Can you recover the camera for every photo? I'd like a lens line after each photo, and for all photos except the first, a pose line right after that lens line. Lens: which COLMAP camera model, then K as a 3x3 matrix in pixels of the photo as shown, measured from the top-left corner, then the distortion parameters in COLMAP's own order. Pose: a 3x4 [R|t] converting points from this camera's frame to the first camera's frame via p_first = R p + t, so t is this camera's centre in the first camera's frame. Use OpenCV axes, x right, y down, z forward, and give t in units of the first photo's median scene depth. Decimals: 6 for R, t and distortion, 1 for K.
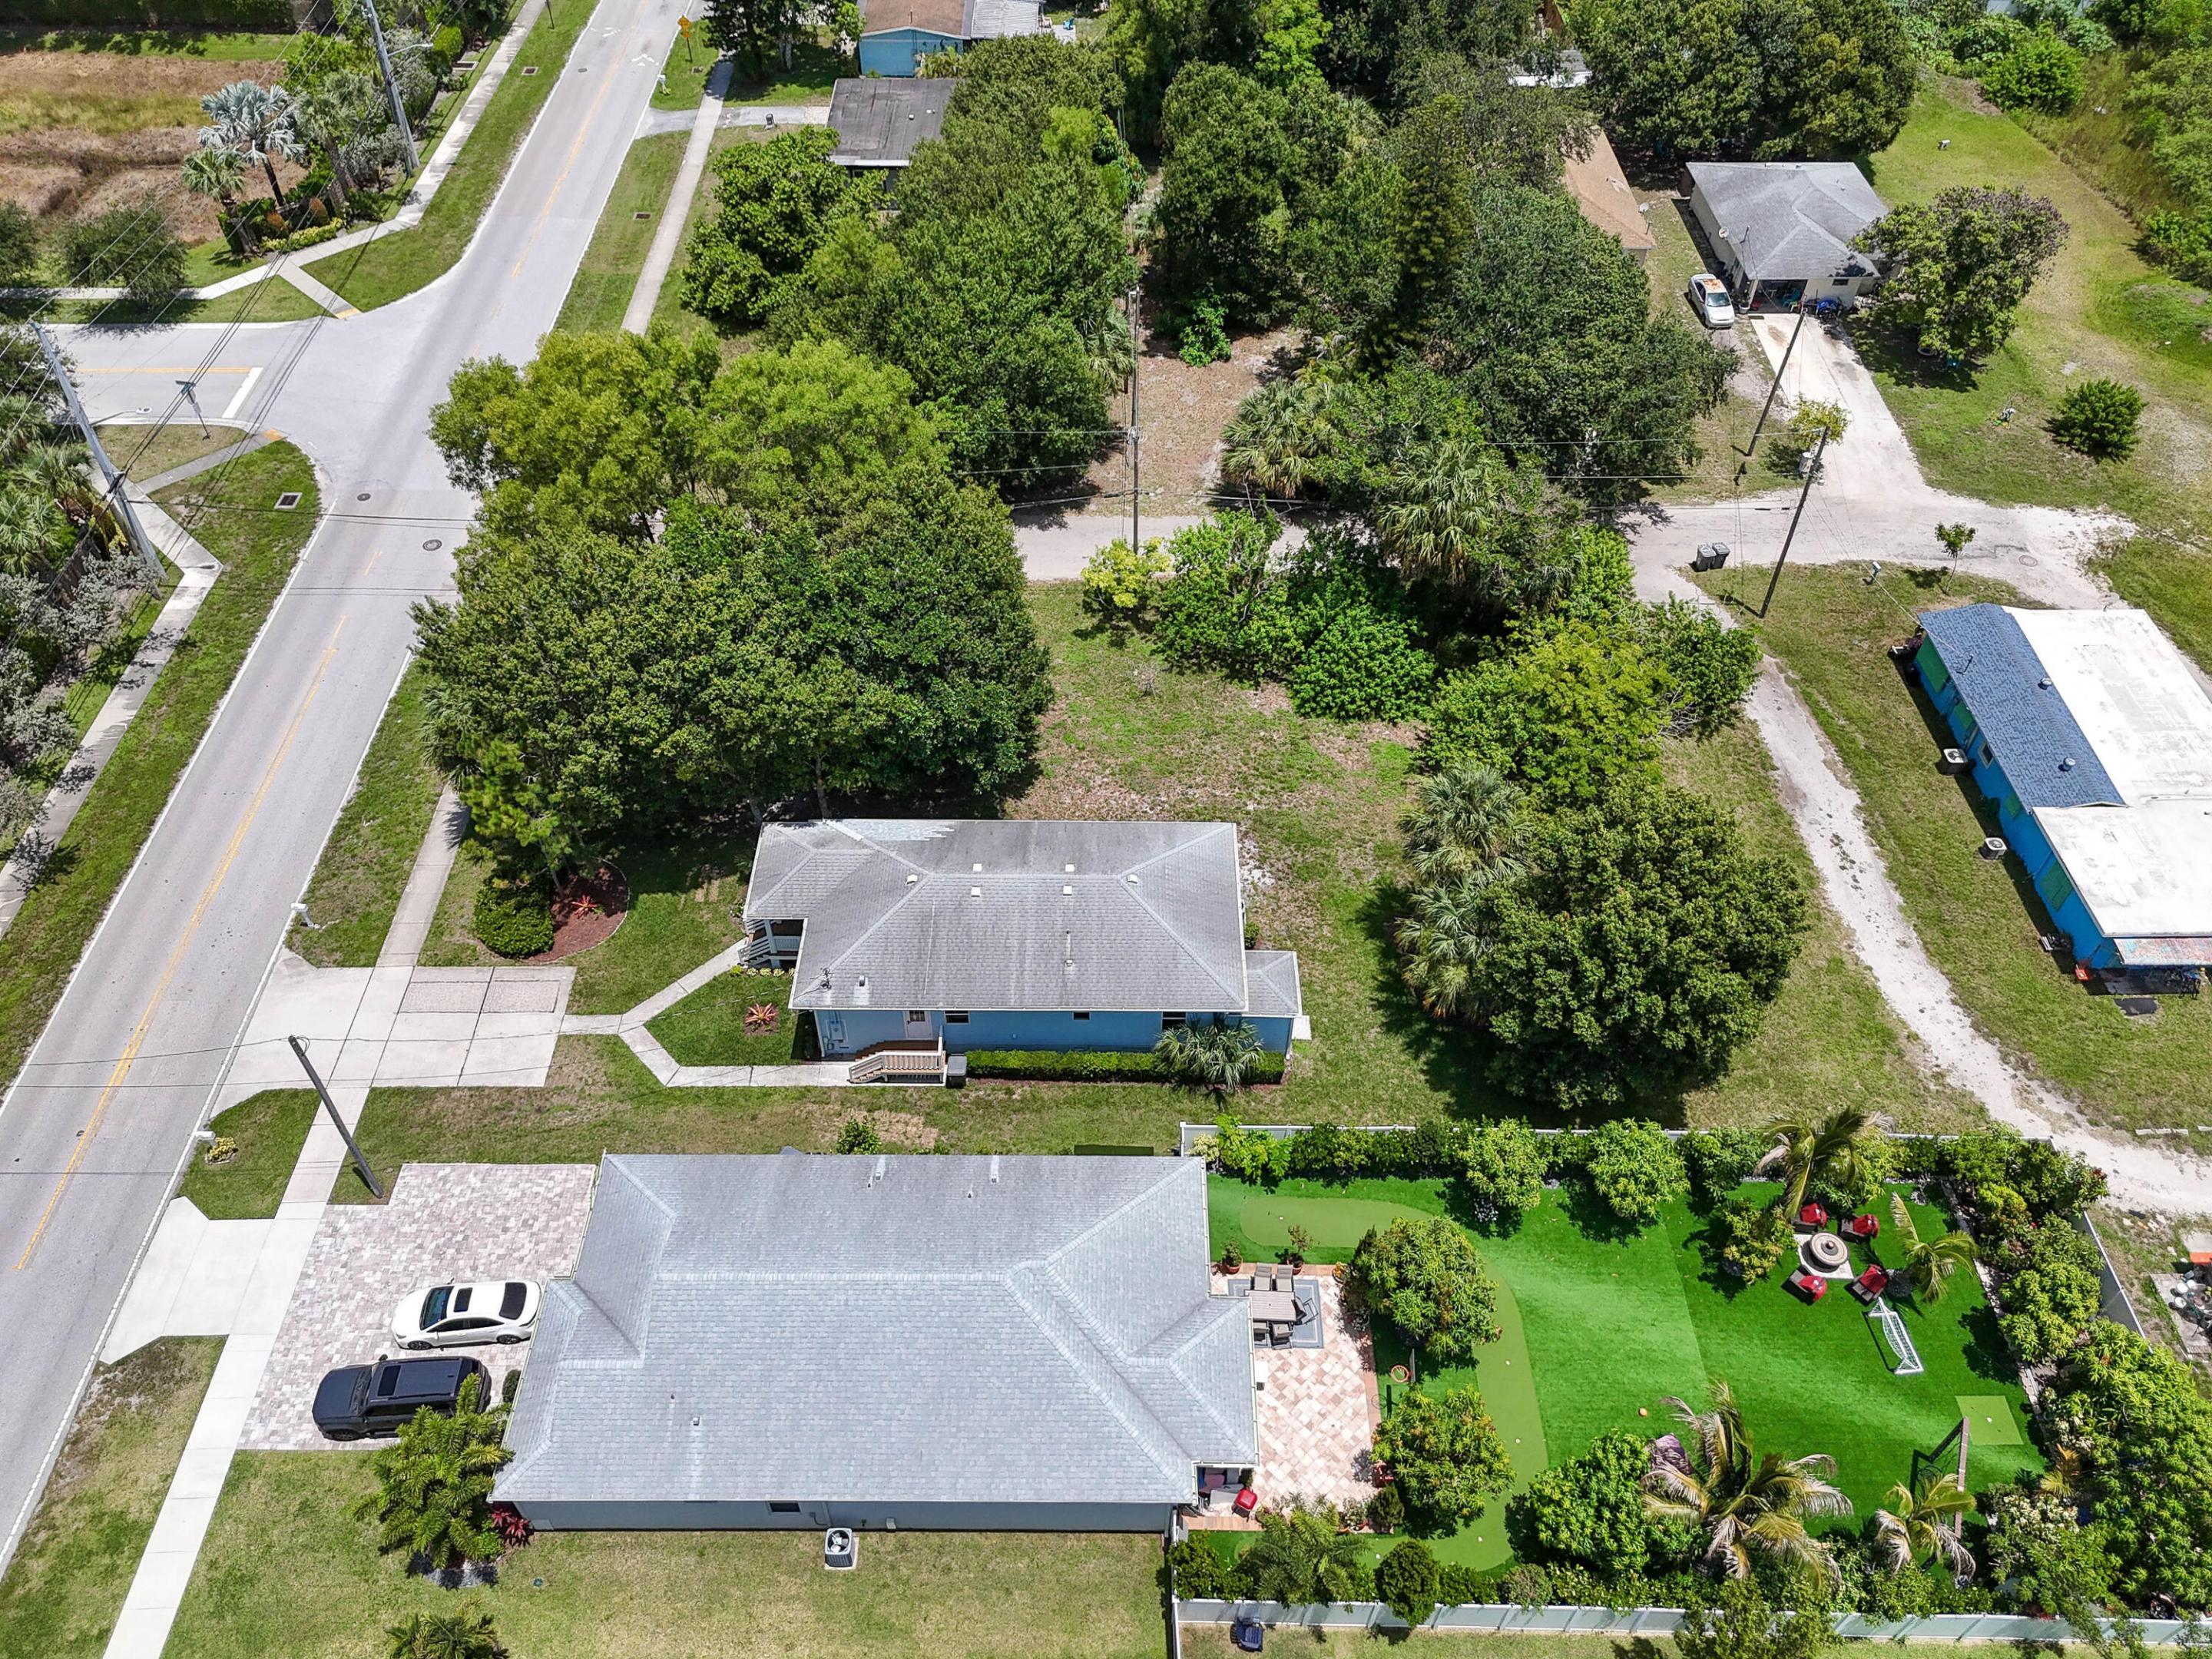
lens RADIAL K [[1636.4, 0, 1110.2], [0, 1636.4, 812.1], [0, 0, 1]] dist [0.064138, -0.048036]
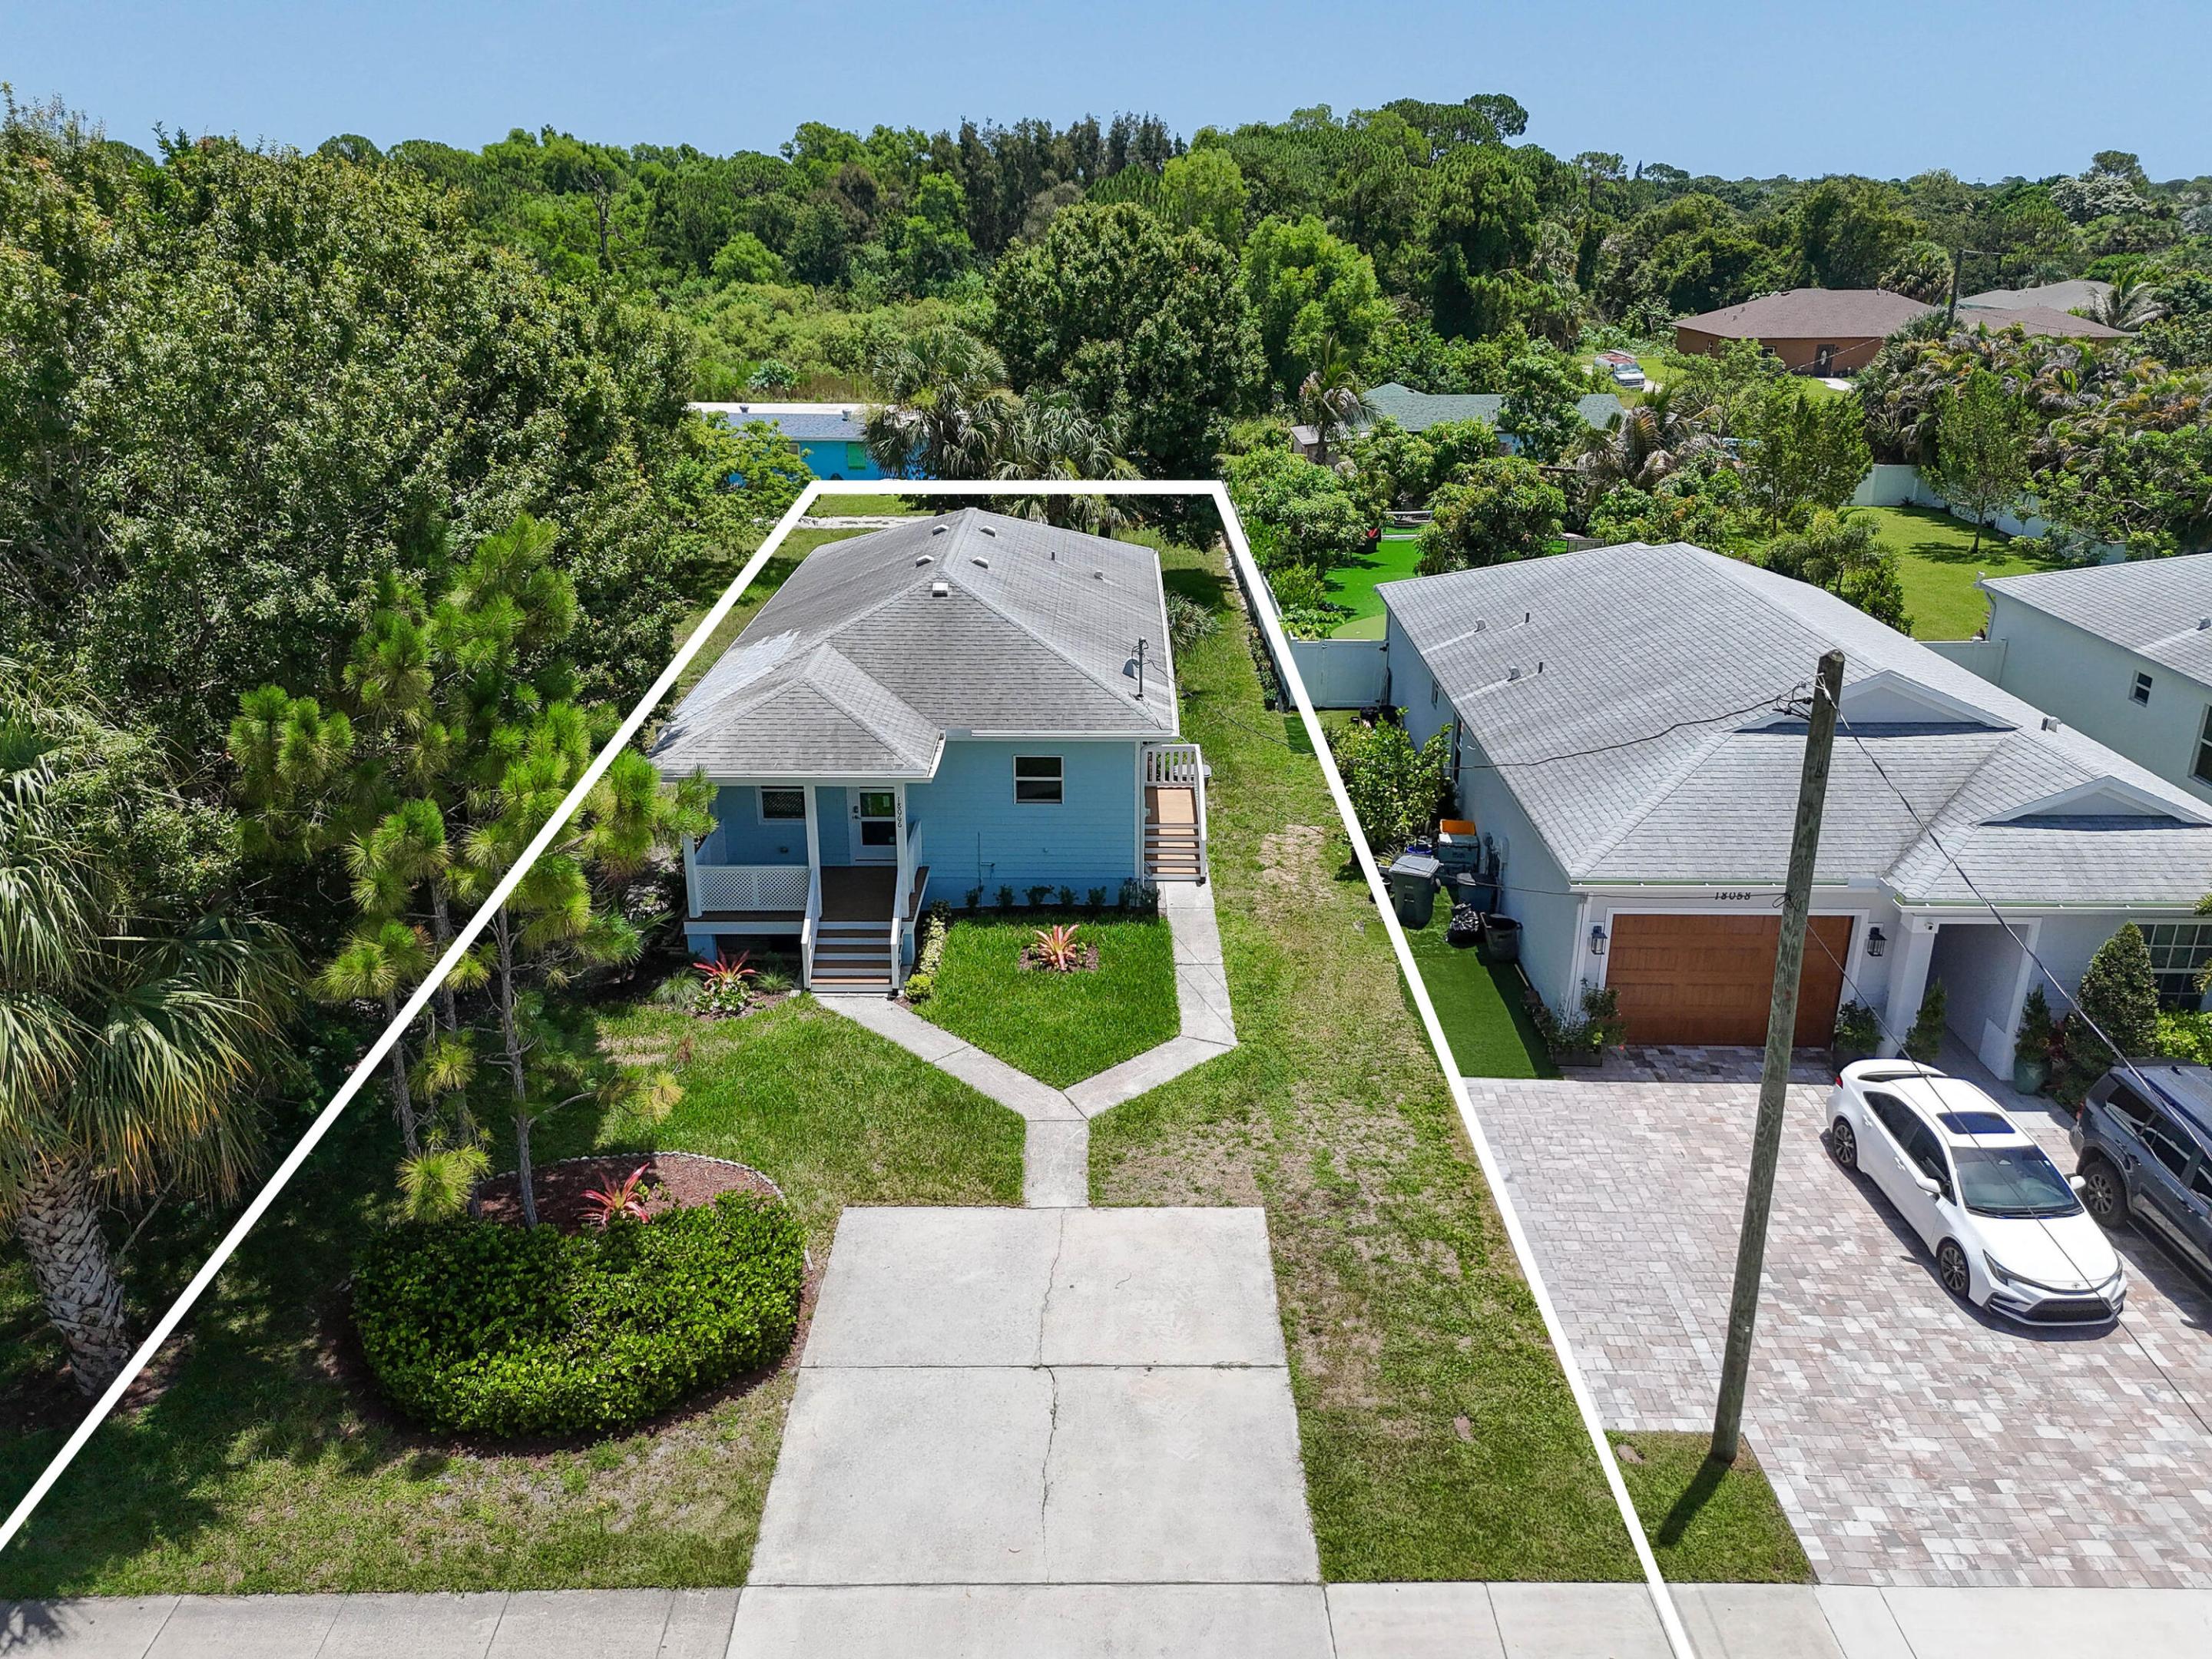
lens RADIAL K [[1647.4, 0, 1109.5], [0, 1647.4, 803.8], [0, 0, 1]] dist [0.075387, -0.062953]
pose [[-0.000729, -0.353270, 0.935521, -0.607882], [0.717459, 0.651500, 0.246577, -0.005577], [-0.696600, 0.671378, 0.252982, 0.810855]]
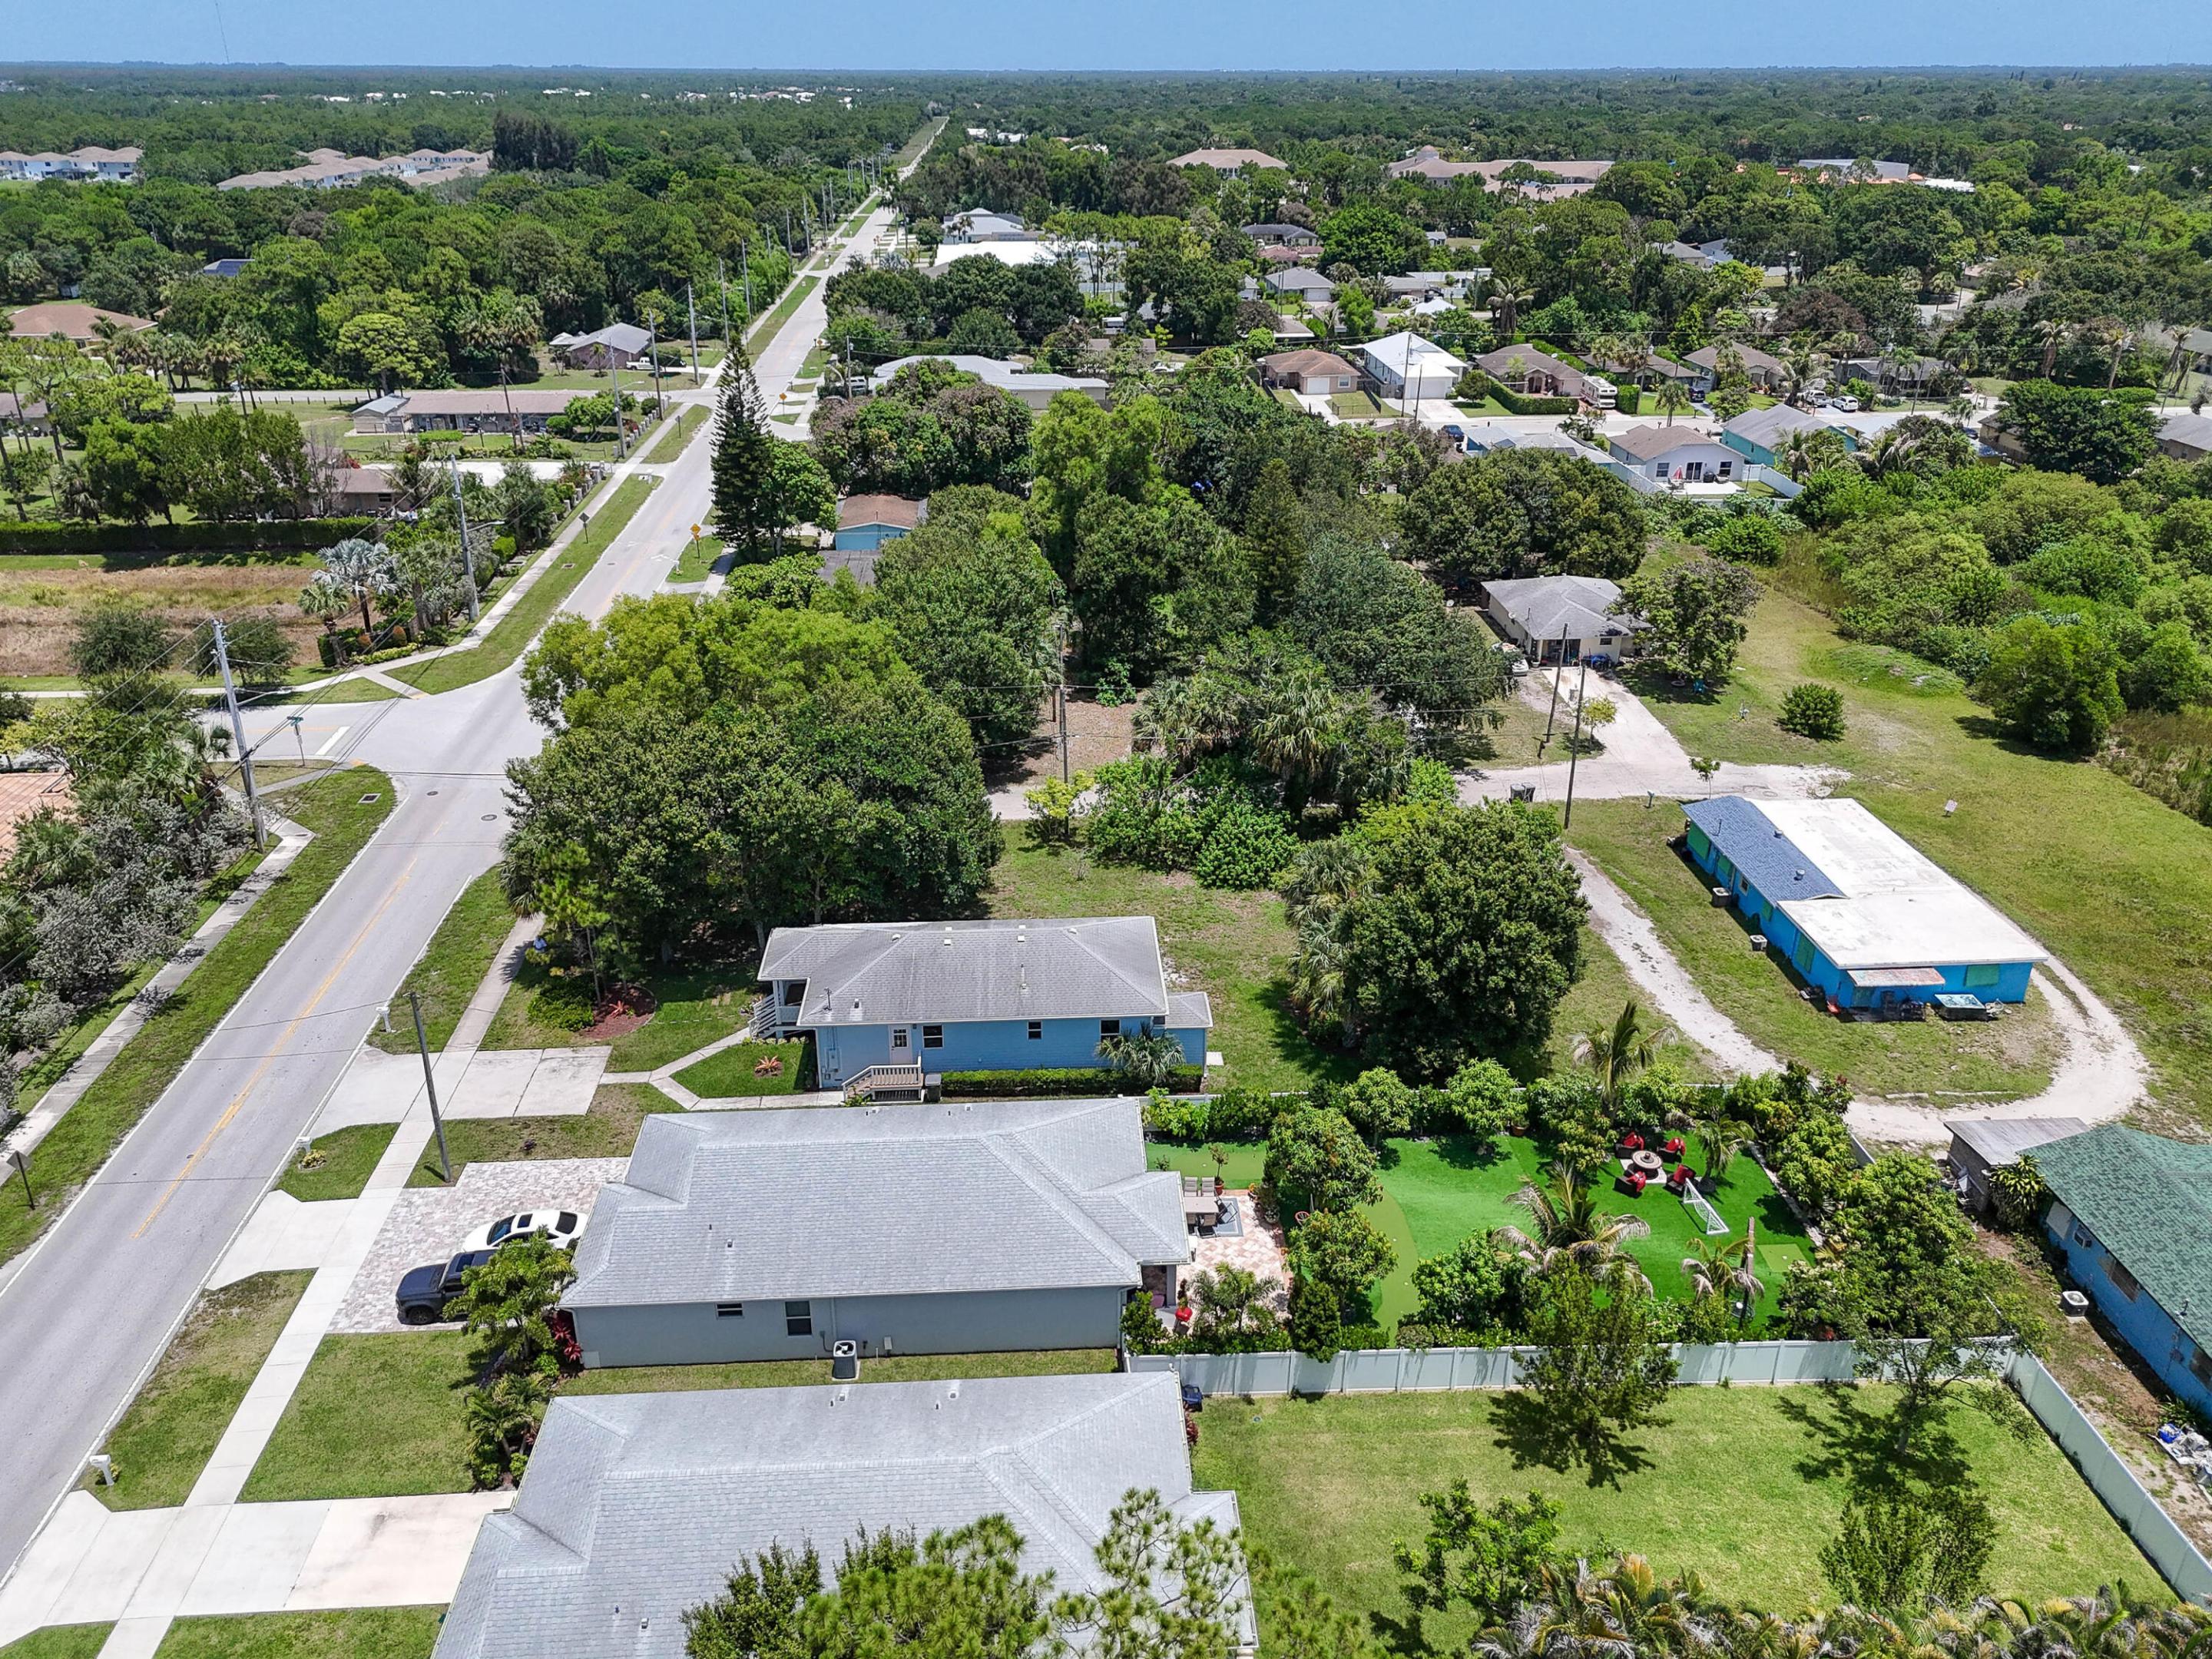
lens RADIAL K [[1647.4, 0, 1109.5], [0, 1647.4, 803.8], [0, 0, 1]] dist [0.075387, -0.062953]
pose [[0.998438, -0.030170, 0.047022, -0.013086], [0.045656, 0.925696, -0.375502, 0.398471], [-0.032199, 0.377063, 0.925628, -0.199019]]
